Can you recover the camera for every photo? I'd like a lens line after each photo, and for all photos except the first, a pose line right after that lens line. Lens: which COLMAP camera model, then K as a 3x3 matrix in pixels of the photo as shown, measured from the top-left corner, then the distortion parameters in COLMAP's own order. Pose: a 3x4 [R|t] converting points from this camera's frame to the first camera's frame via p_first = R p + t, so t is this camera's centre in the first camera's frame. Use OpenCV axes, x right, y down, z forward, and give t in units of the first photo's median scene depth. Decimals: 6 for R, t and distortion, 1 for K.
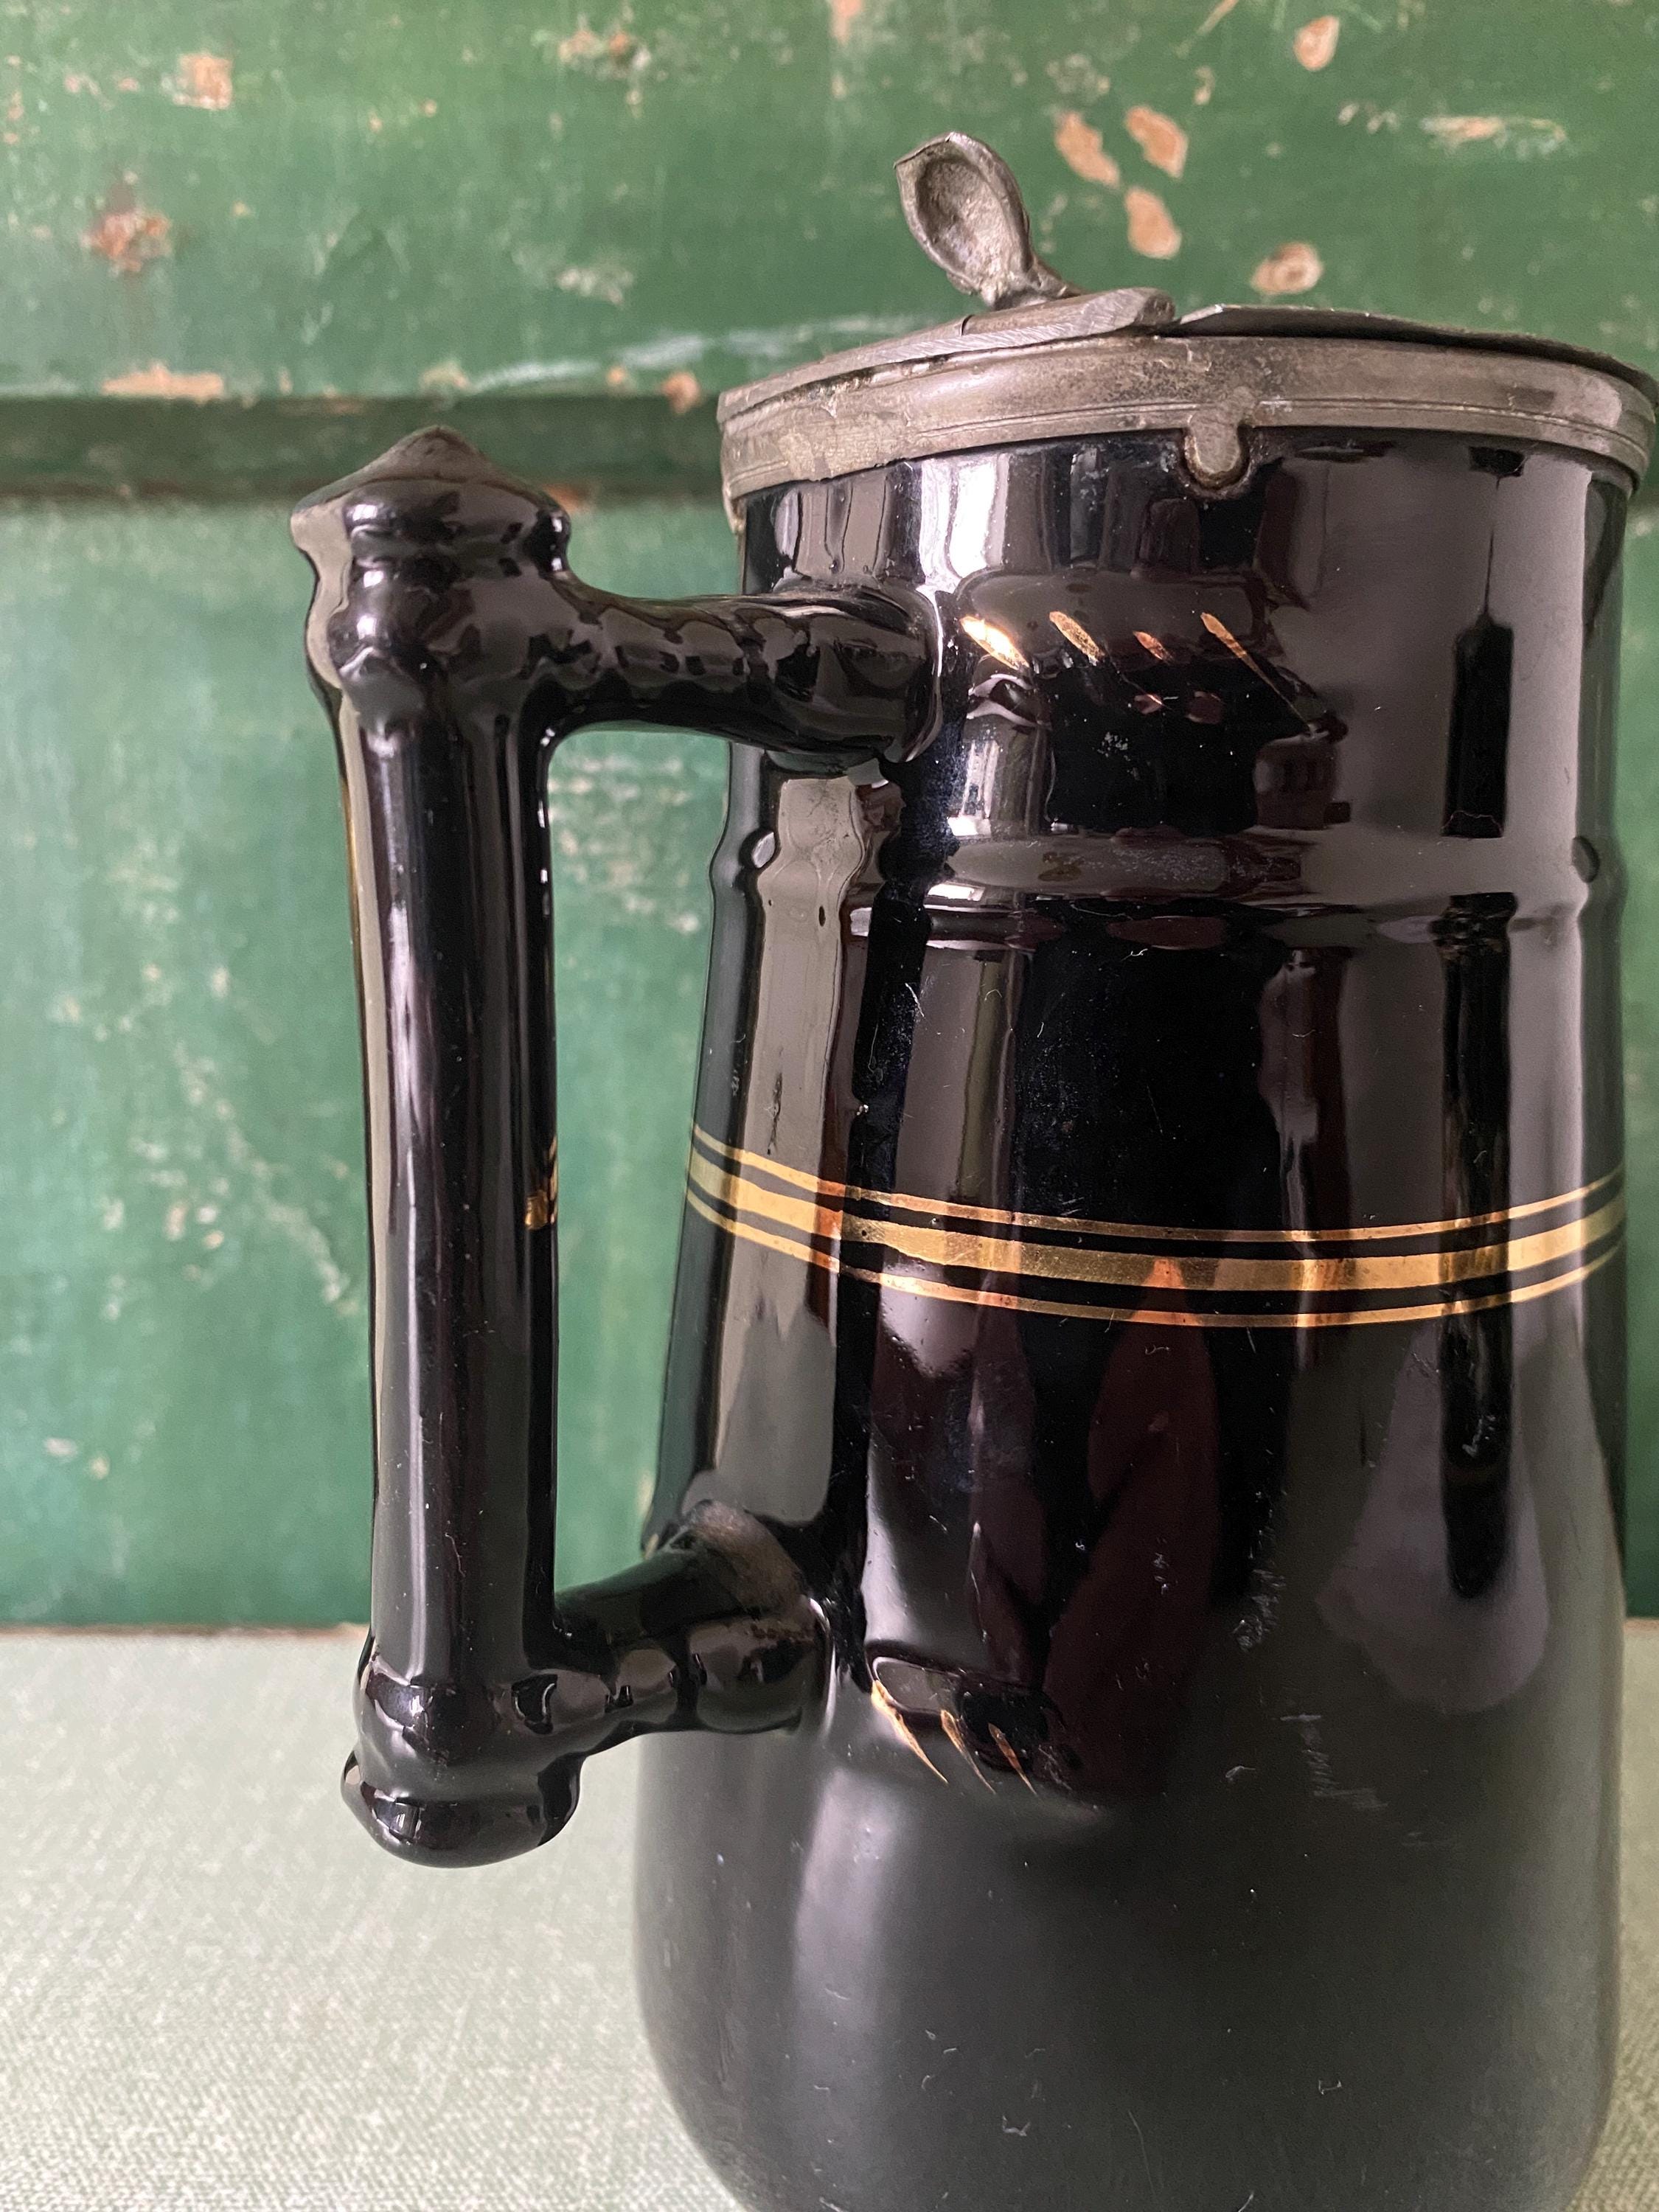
lens RADIAL K [[1752.2, 0, 845.1], [0, 1752.2, 1098.1], [0, 0, 1]] dist [-0.033714, 0.011432]
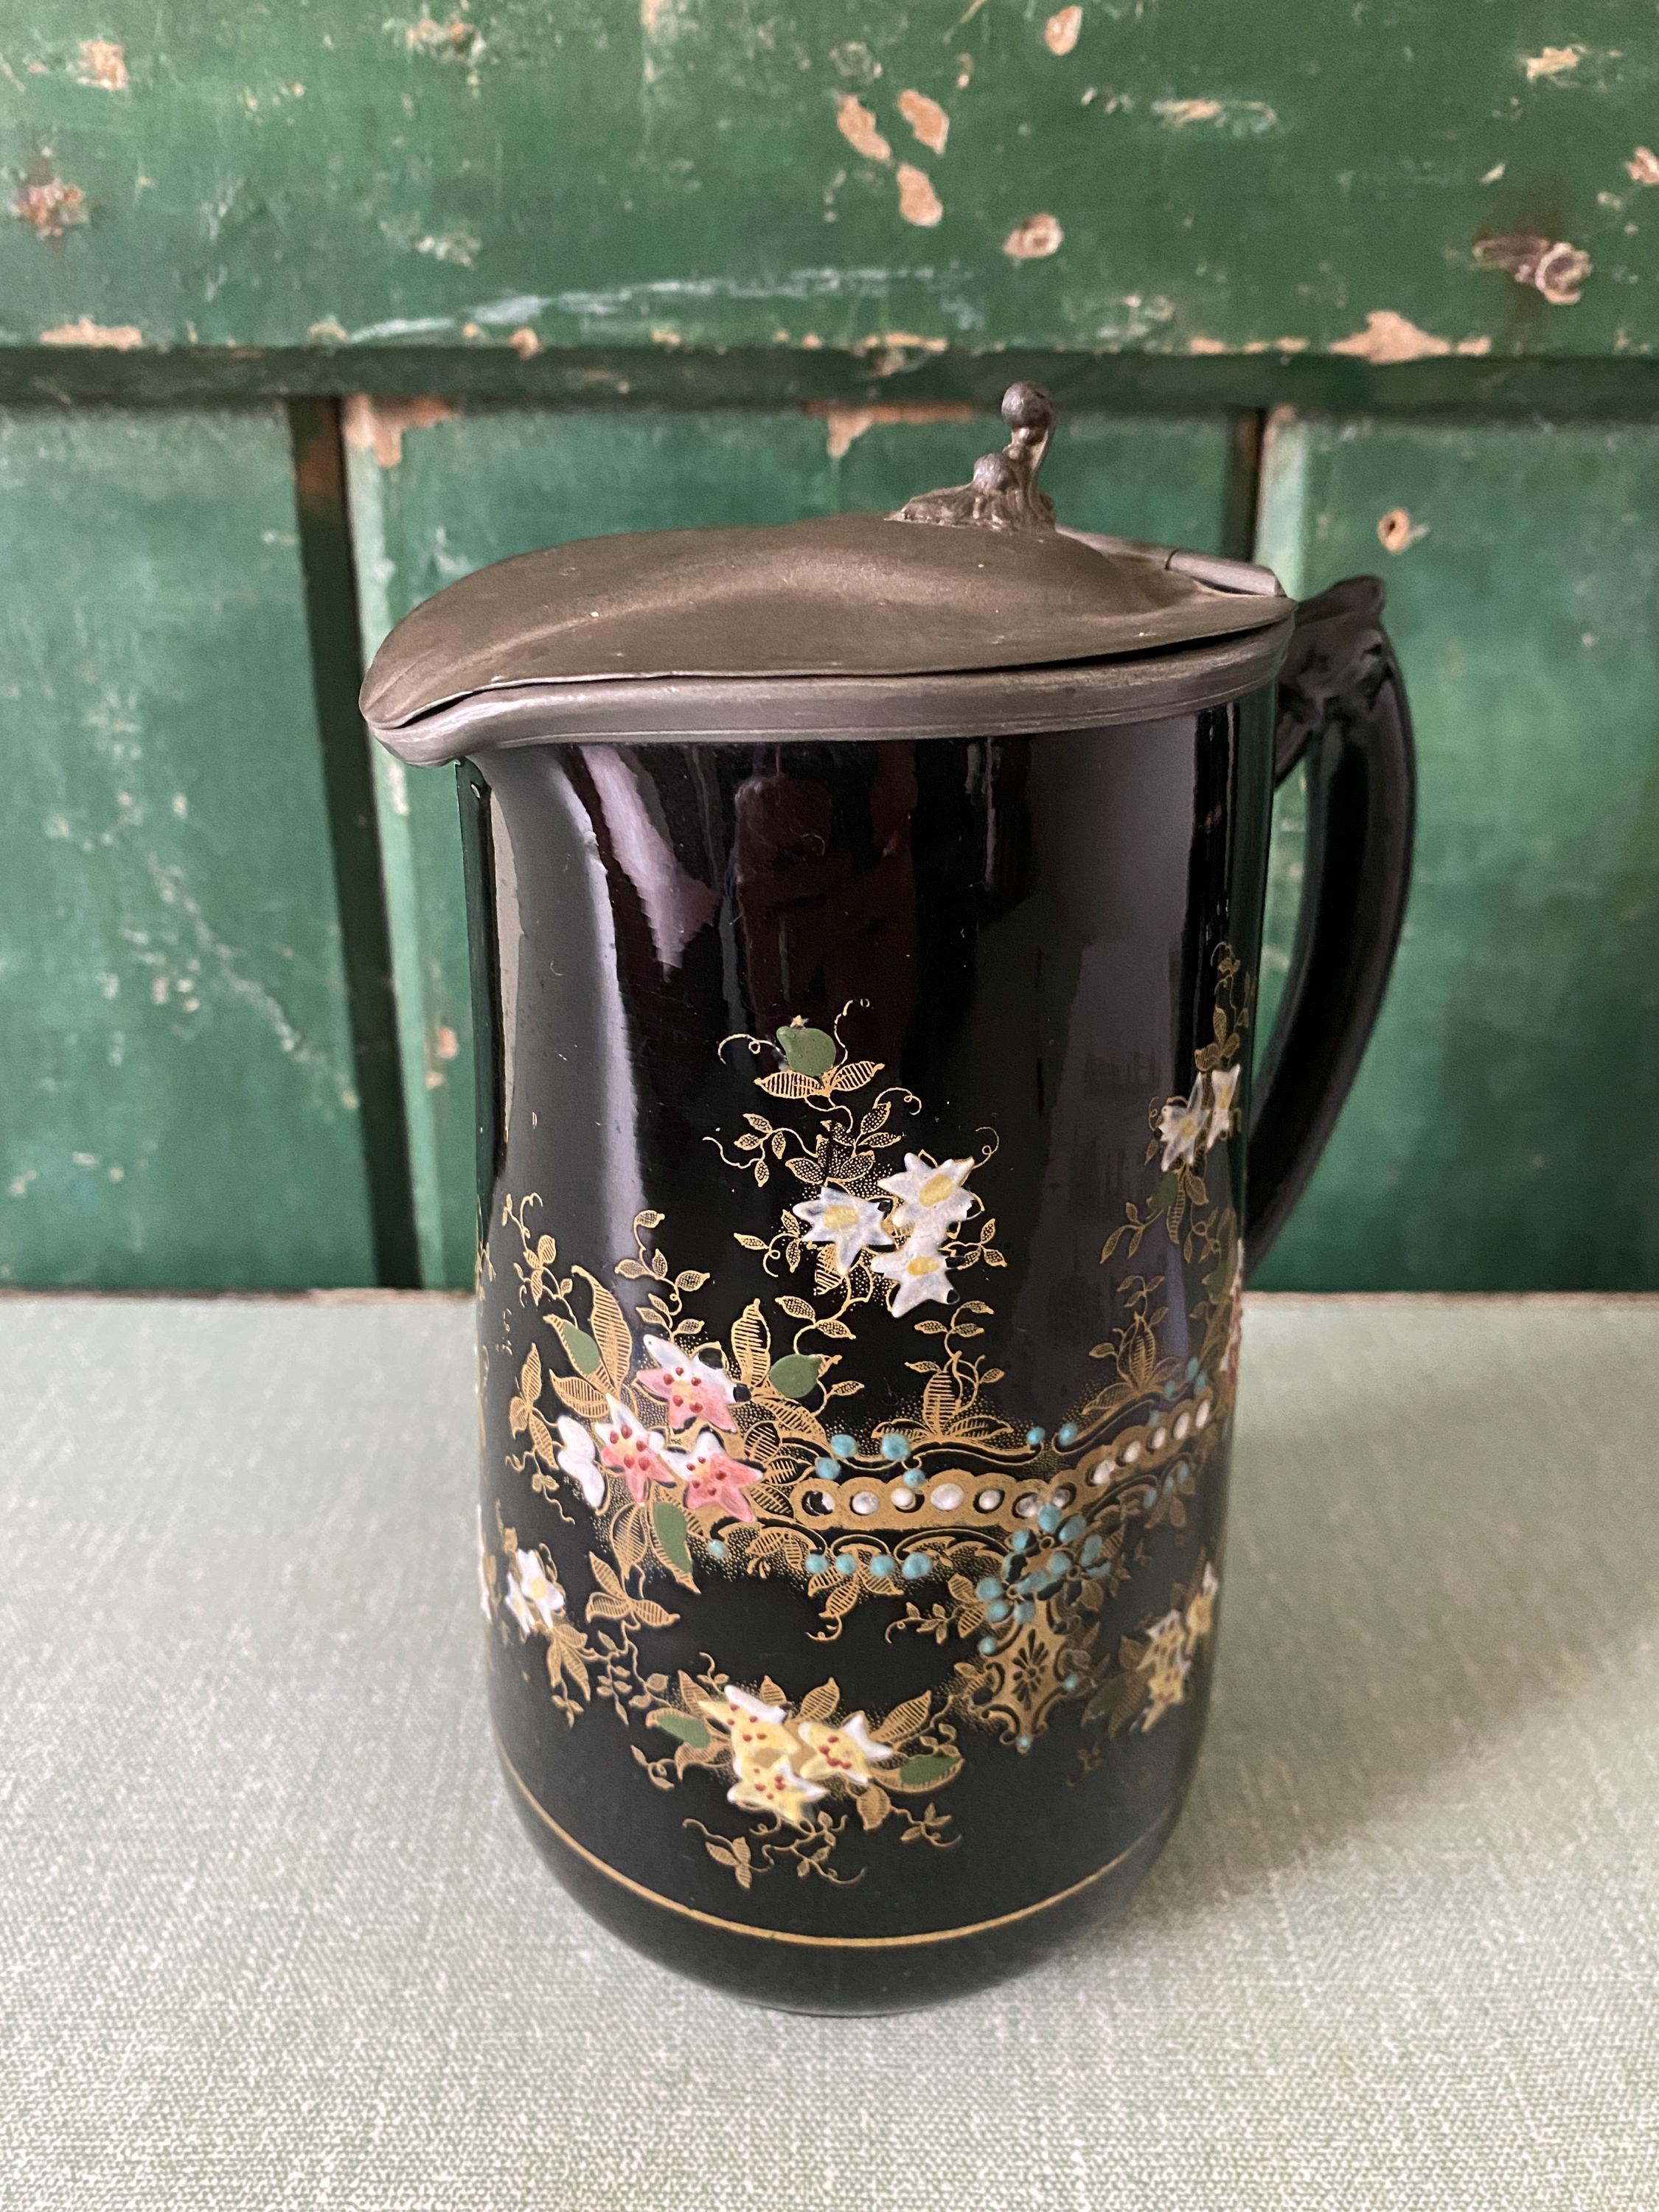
lens RADIAL K [[1752.2, 0, 845.3], [0, 1752.2, 1099.6], [0, 0, 1]] dist [-0.033714, 0.011432]
pose [[0.999903, 0.008157, 0.011308, 0.118514], [-0.010766, 0.967016, 0.254489, -0.210443], [-0.008859, -0.254586, 0.967010, -0.296126]]
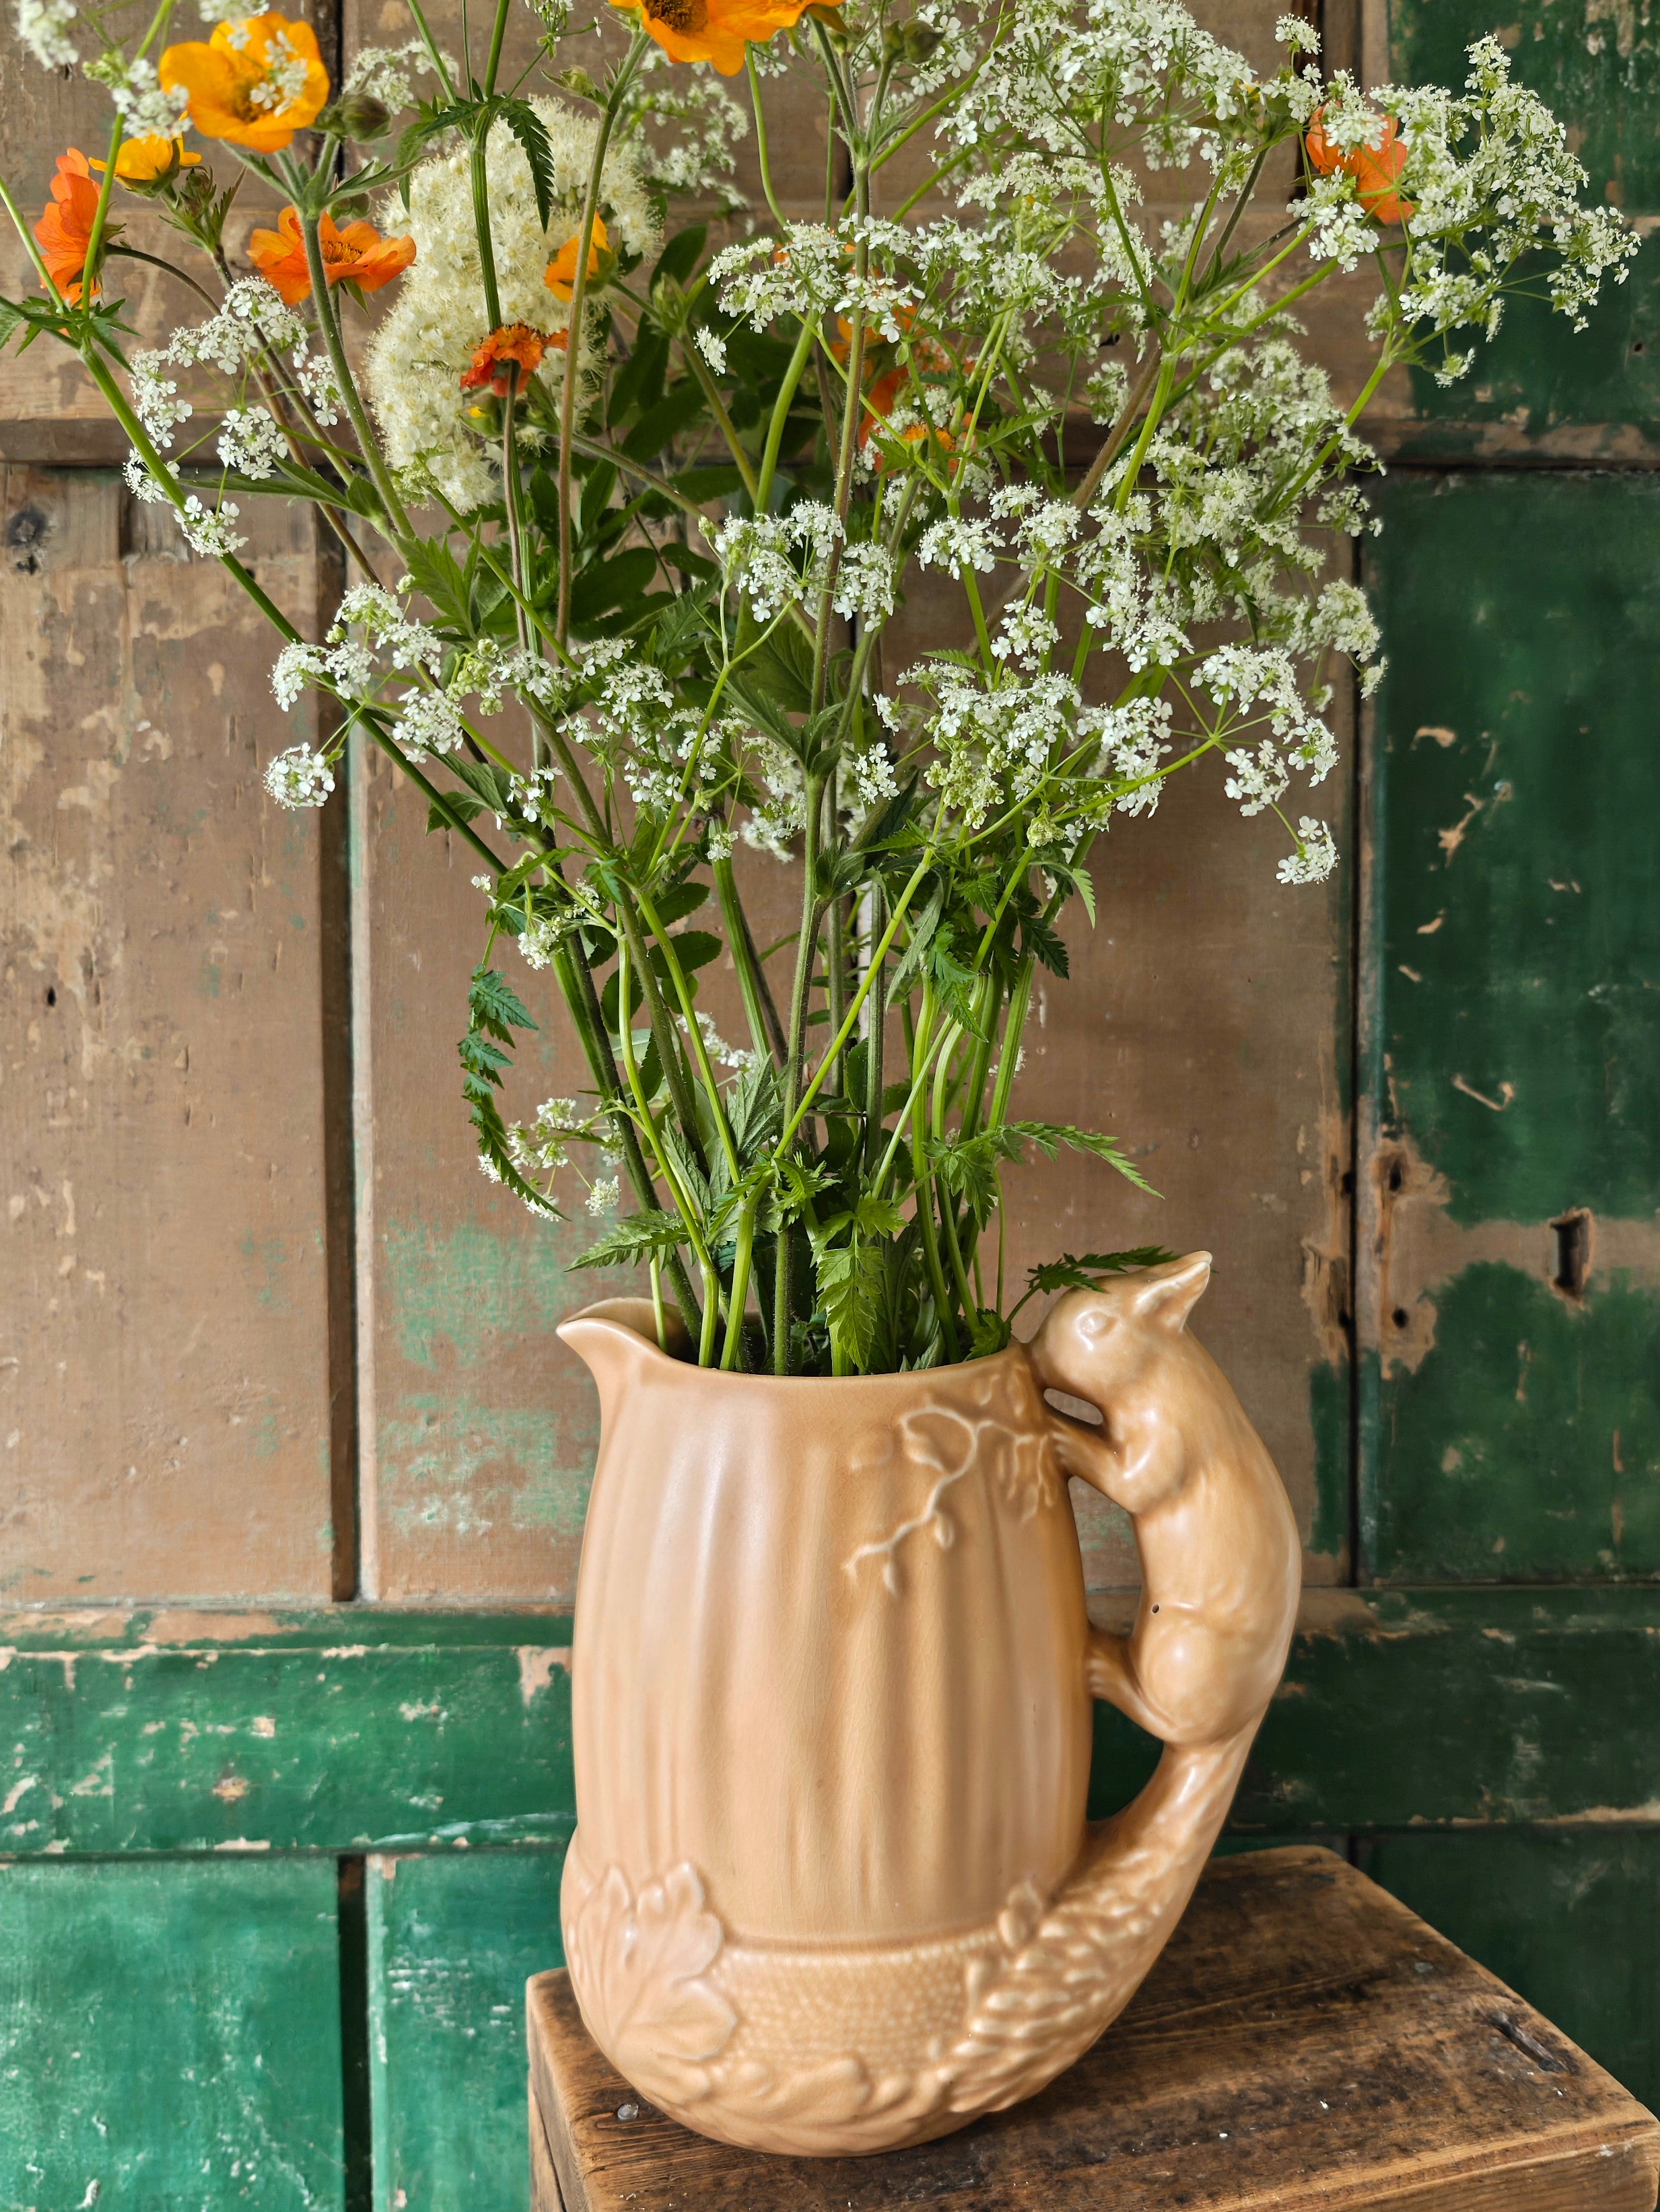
lens RADIAL K [[1870.0, 0, 835.6], [0, 1870.0, 1109.4], [0, 0, 1]] dist [-0.024038, -0.005436]
pose [[0.999949, -0.008181, 0.005917, 0.414764], [0.008839, 0.992564, -0.121403, -1.097162], [-0.004879, 0.121449, 0.992586, -1.664541]]
